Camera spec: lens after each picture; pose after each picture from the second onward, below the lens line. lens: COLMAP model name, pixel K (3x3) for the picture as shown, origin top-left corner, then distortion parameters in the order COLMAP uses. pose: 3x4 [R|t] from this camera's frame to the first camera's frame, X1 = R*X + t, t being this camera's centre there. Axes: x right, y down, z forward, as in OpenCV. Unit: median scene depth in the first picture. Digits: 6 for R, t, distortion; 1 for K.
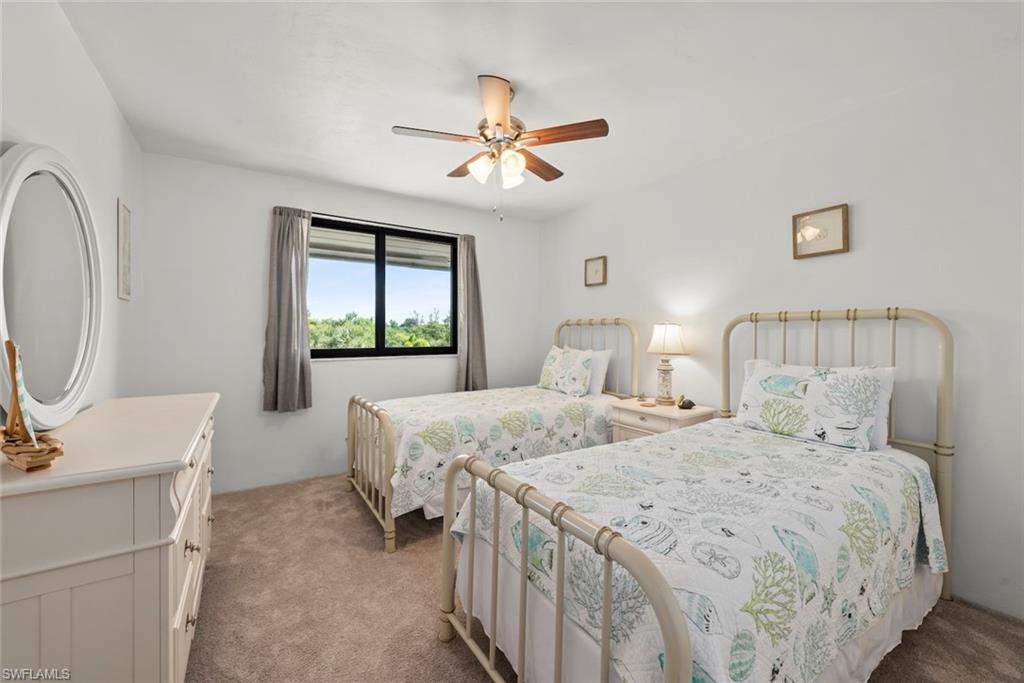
lens RADIAL K [[406.6, 0, 511.7], [0, 406.6, 332.3], [0, 0, 1]] dist [0.000509, 0.000073]
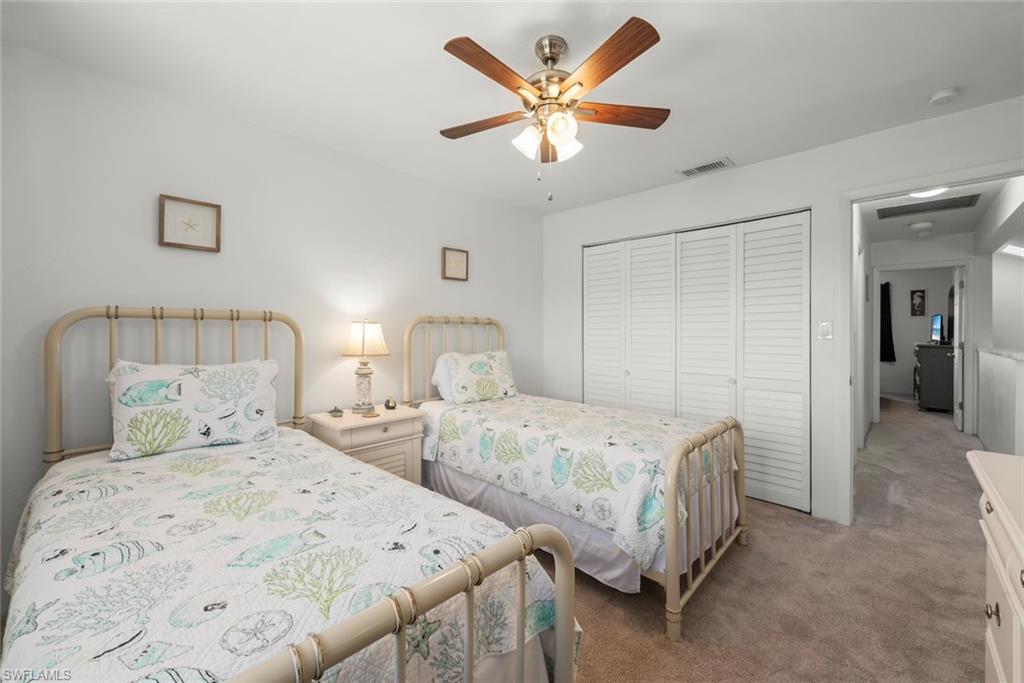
lens RADIAL K [[391.5, 0, 512.0], [0, 391.5, 341.5], [0, 0, 1]] dist [0.000722, 0.000294]
pose [[-0.203285, -0.026135, 0.978771, -0.450834], [0.000647, 0.999640, 0.026826, -0.001942], [-0.979119, 0.006086, -0.203195, 0.719334]]
